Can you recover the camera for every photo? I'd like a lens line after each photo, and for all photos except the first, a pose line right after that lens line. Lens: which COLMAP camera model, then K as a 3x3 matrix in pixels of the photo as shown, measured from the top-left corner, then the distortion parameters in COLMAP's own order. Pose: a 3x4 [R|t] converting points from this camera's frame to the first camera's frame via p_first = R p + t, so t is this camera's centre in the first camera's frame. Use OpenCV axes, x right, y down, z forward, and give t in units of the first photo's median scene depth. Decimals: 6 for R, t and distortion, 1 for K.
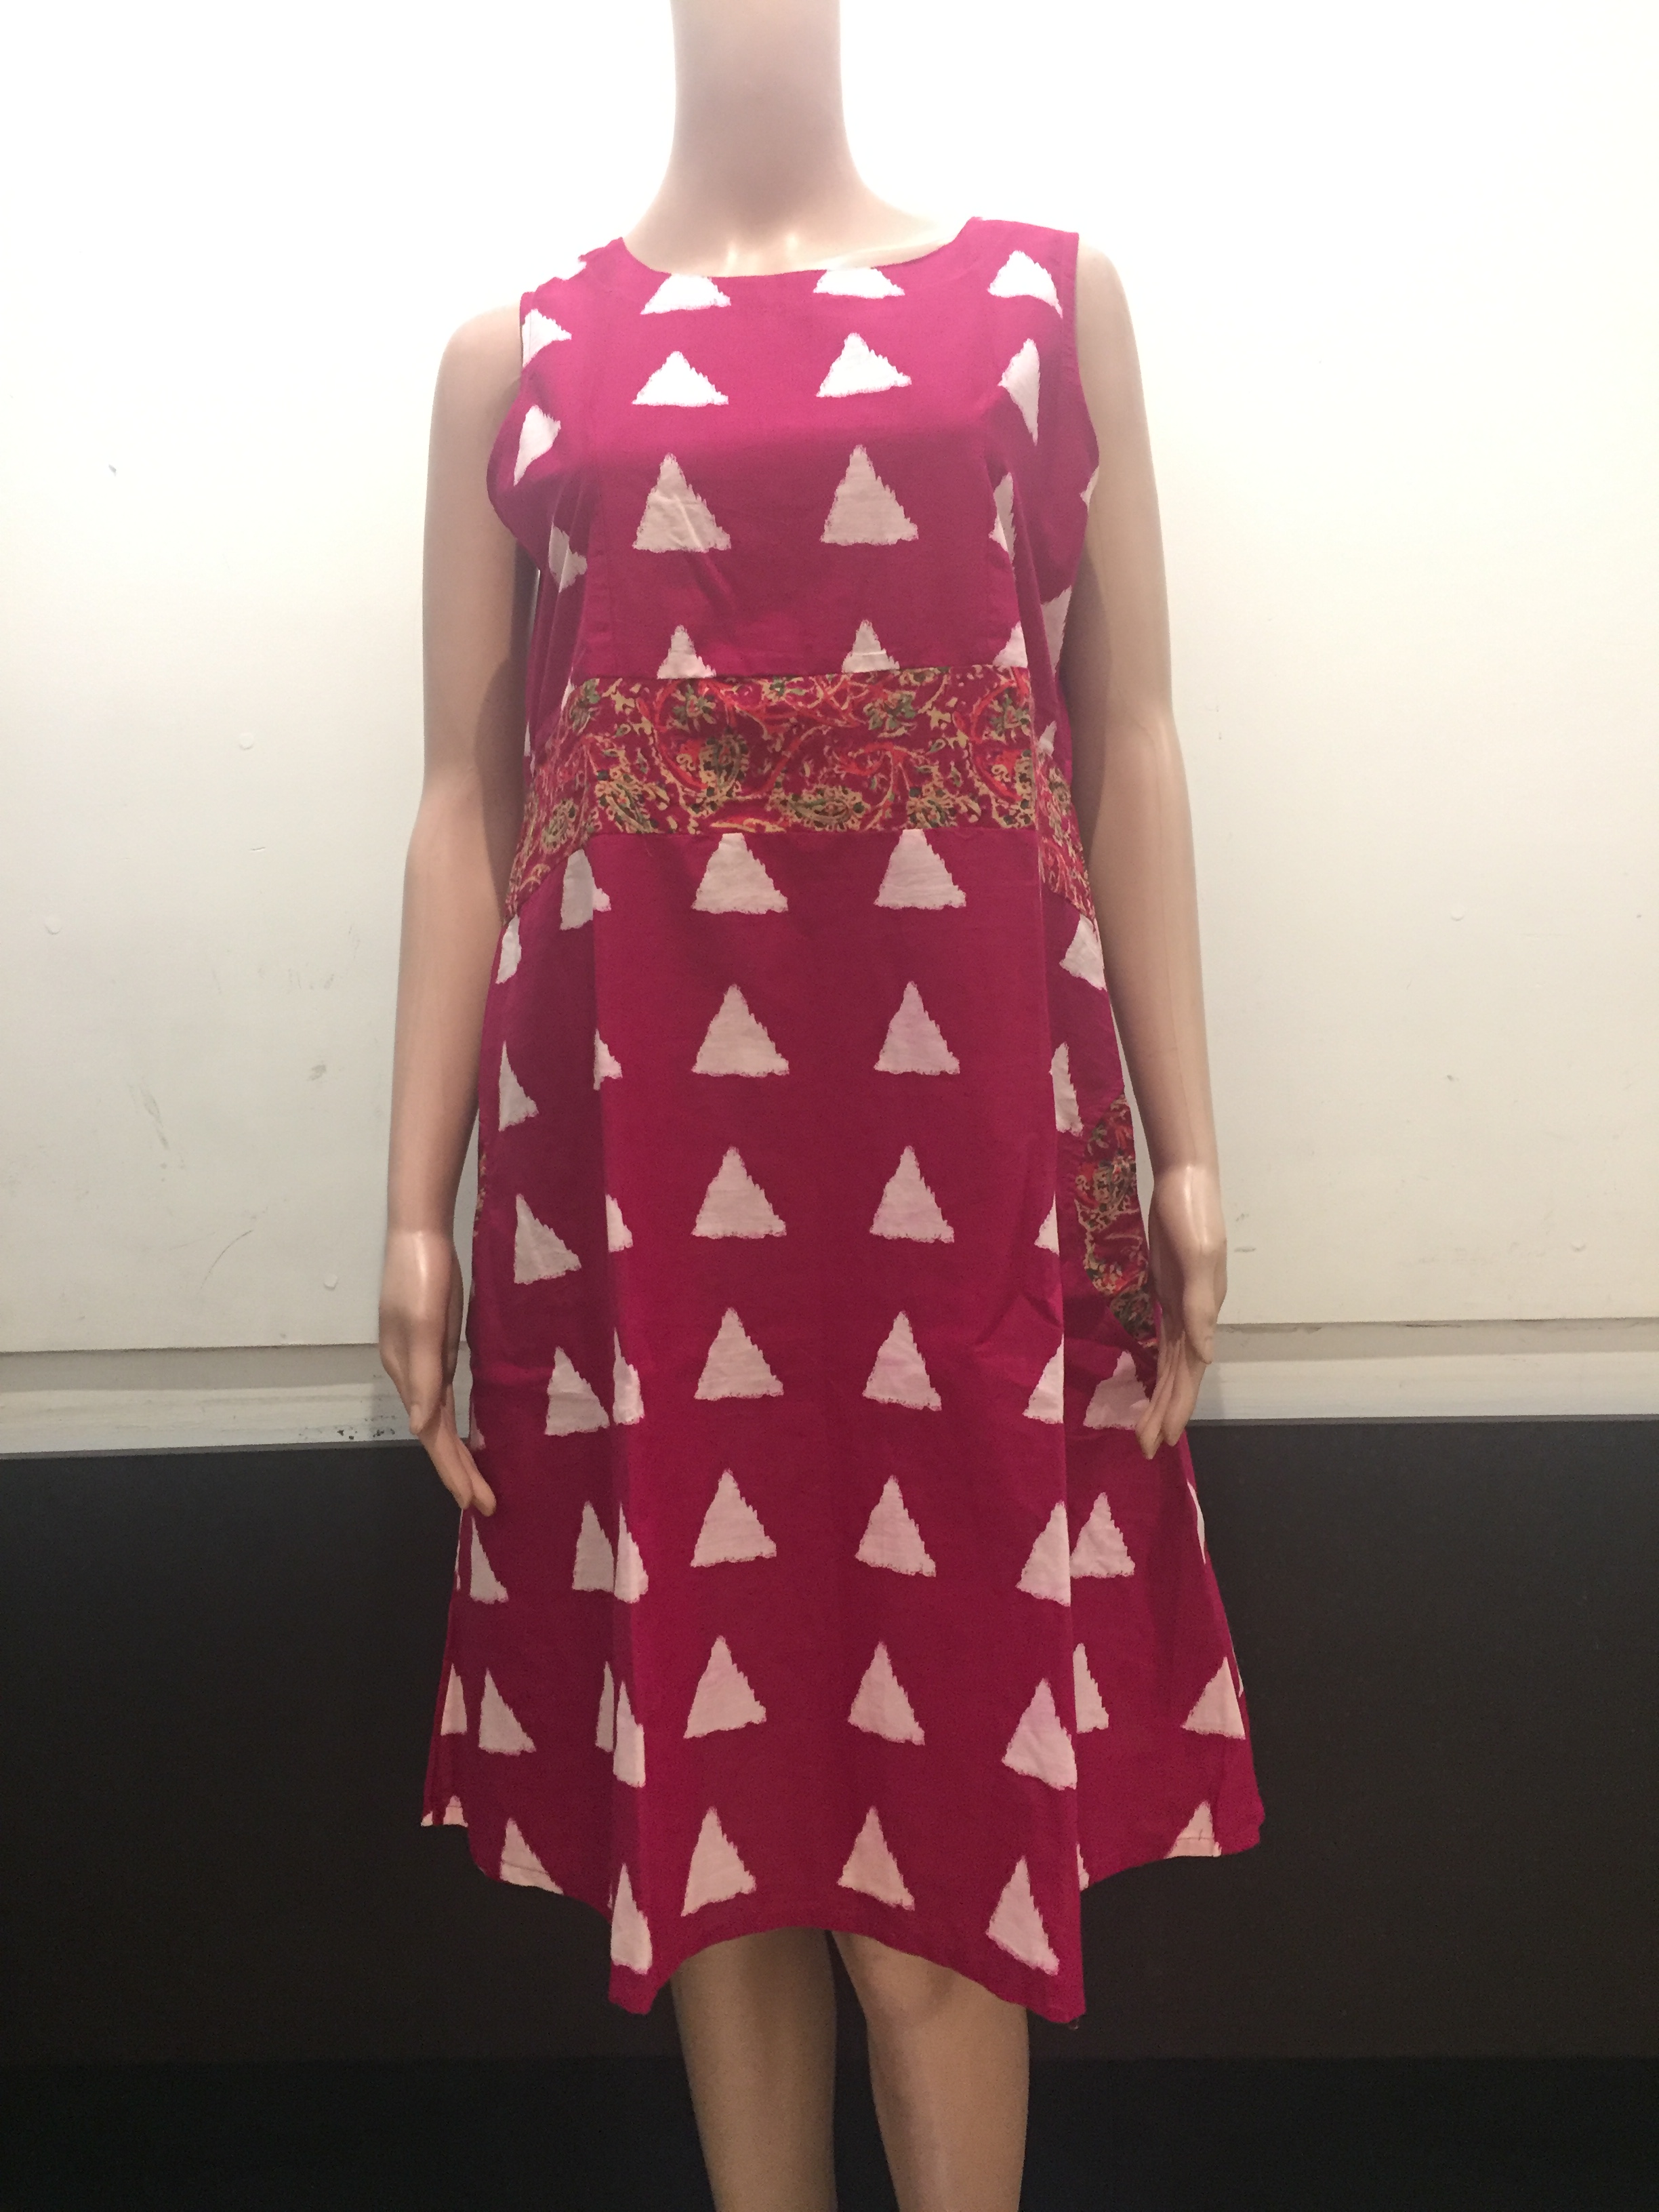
lens RADIAL K [[1981.5, 0, 840.5], [0, 1981.5, 1105.4], [0, 0, 1]] dist [0.074630, -0.119154]
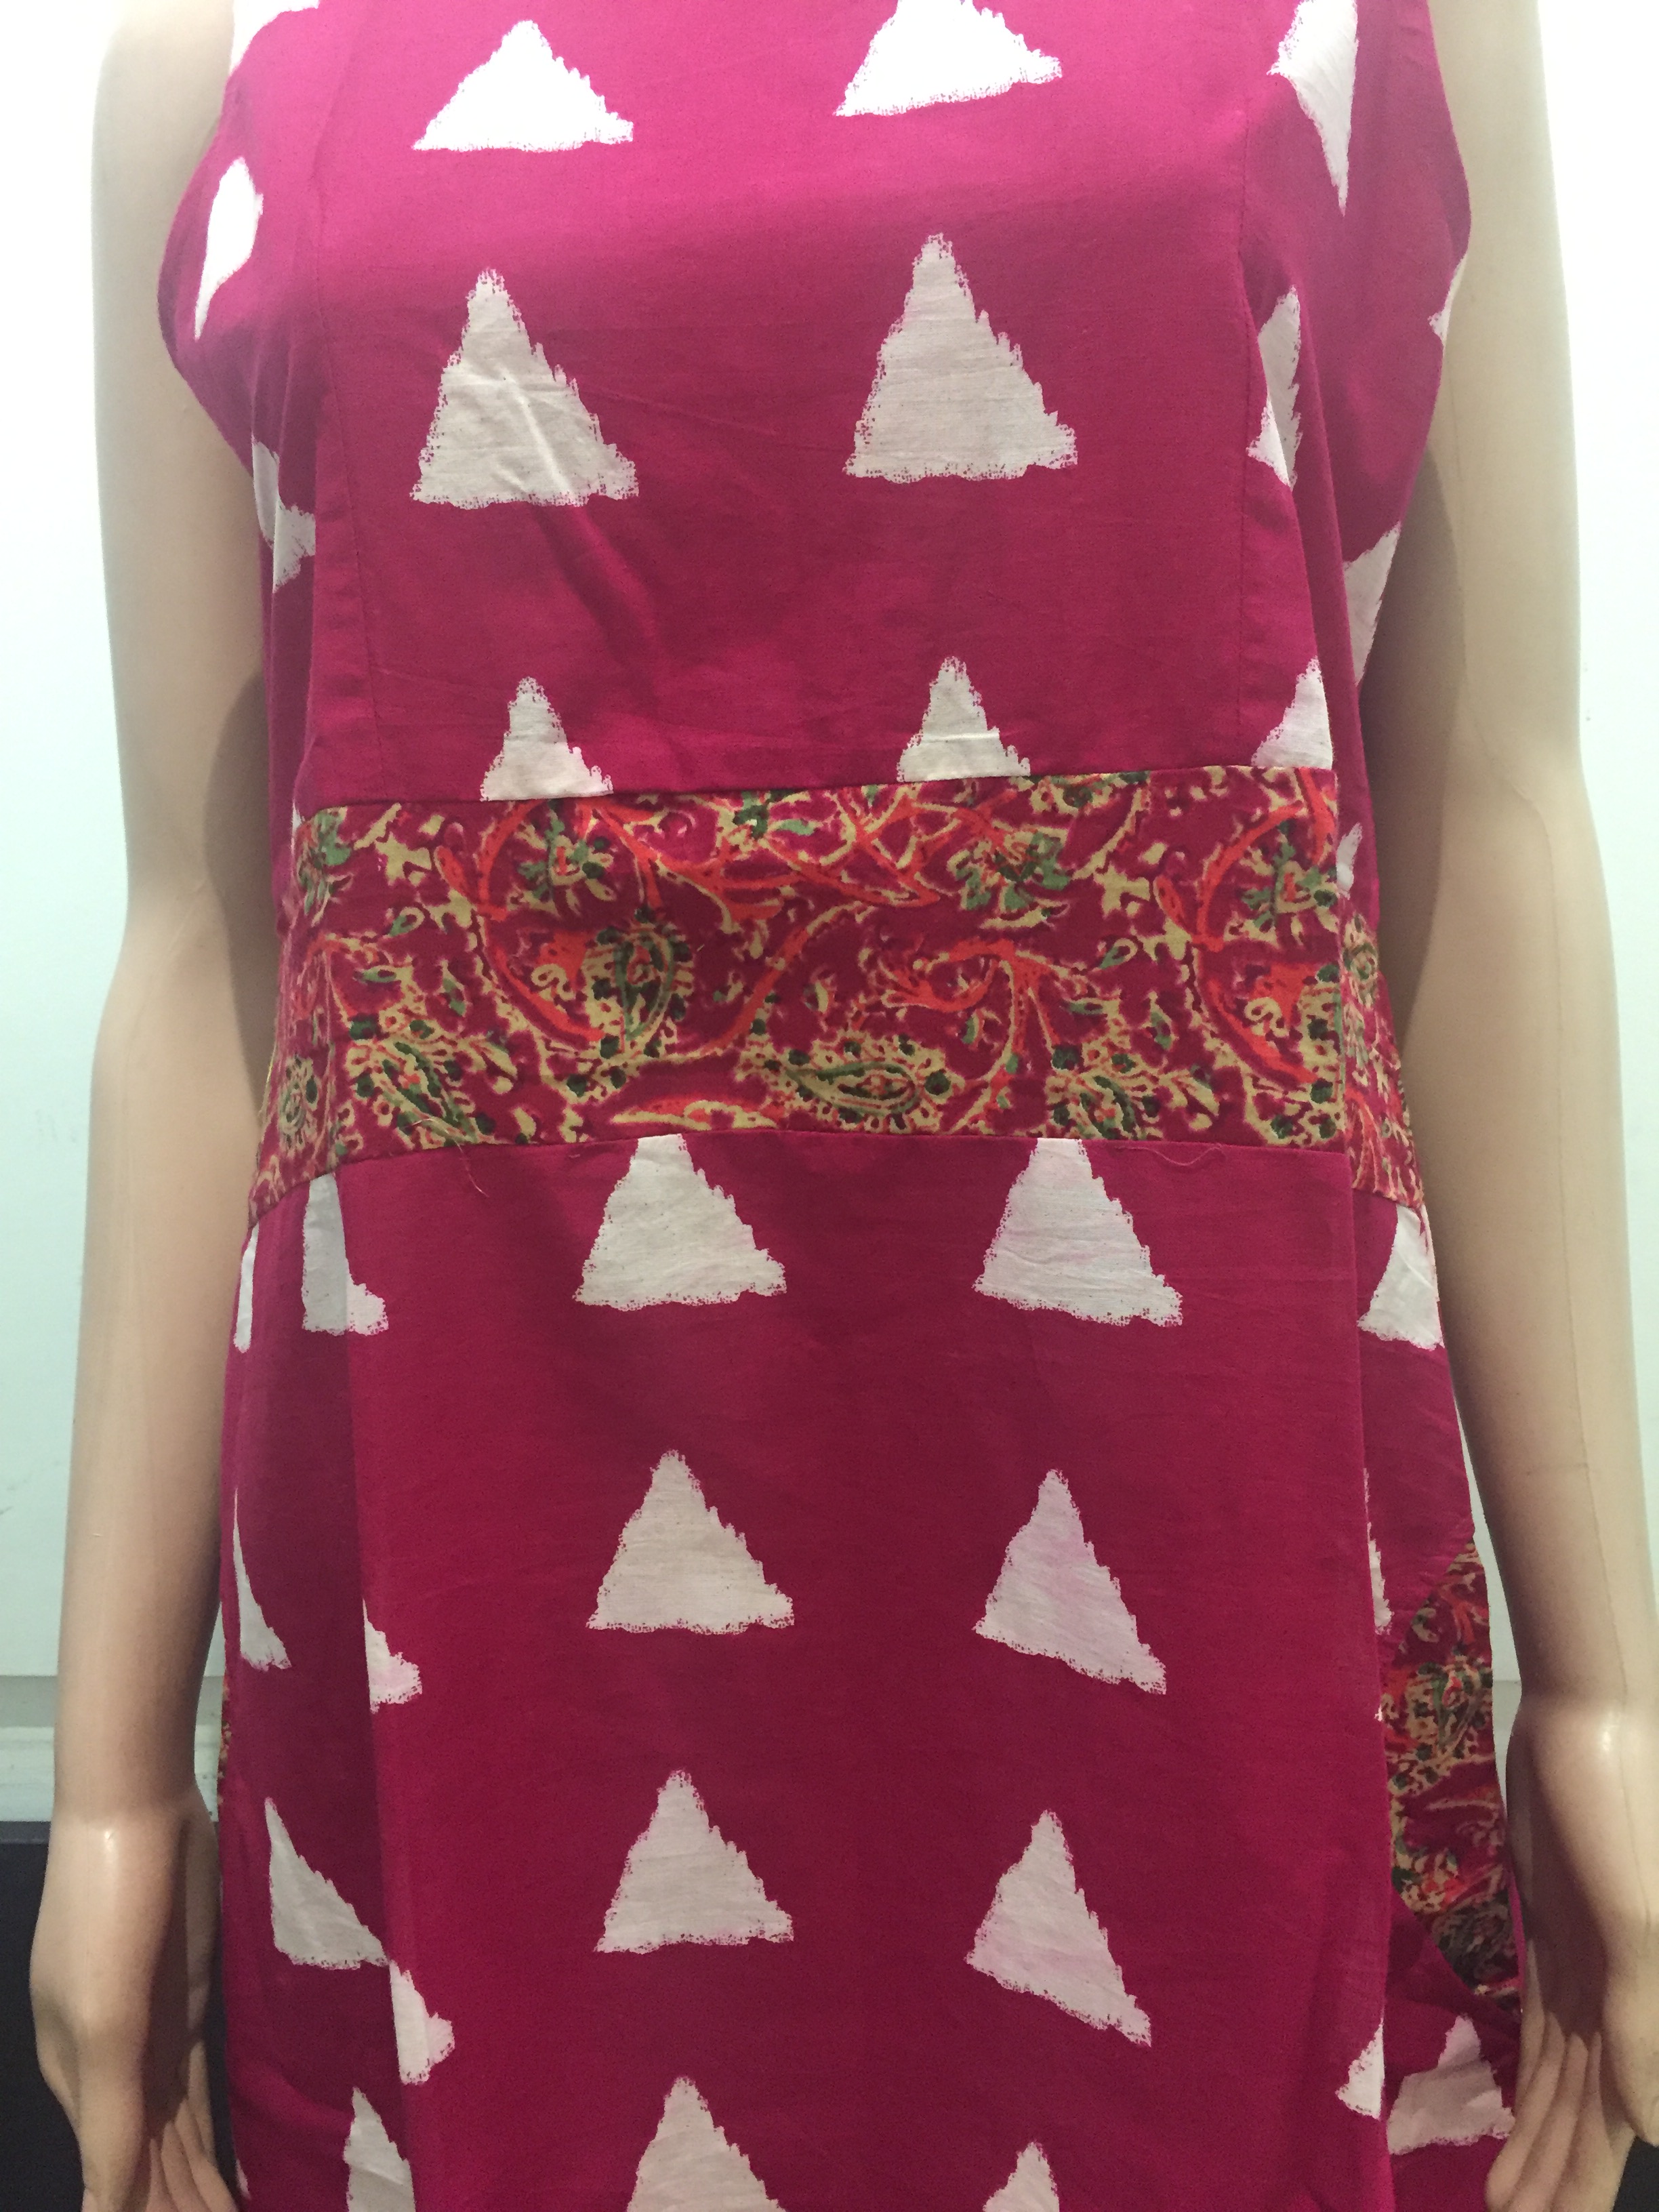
lens RADIAL K [[1981.5, 0, 825.2], [0, 1981.5, 1120.5], [0, 0, 1]] dist [0.074630, -0.119154]
pose [[0.997921, -0.002962, -0.064374, 0.011719], [0.010977, 0.992157, 0.124518, -0.183691], [0.063500, -0.124966, 0.990127, 0.516477]]
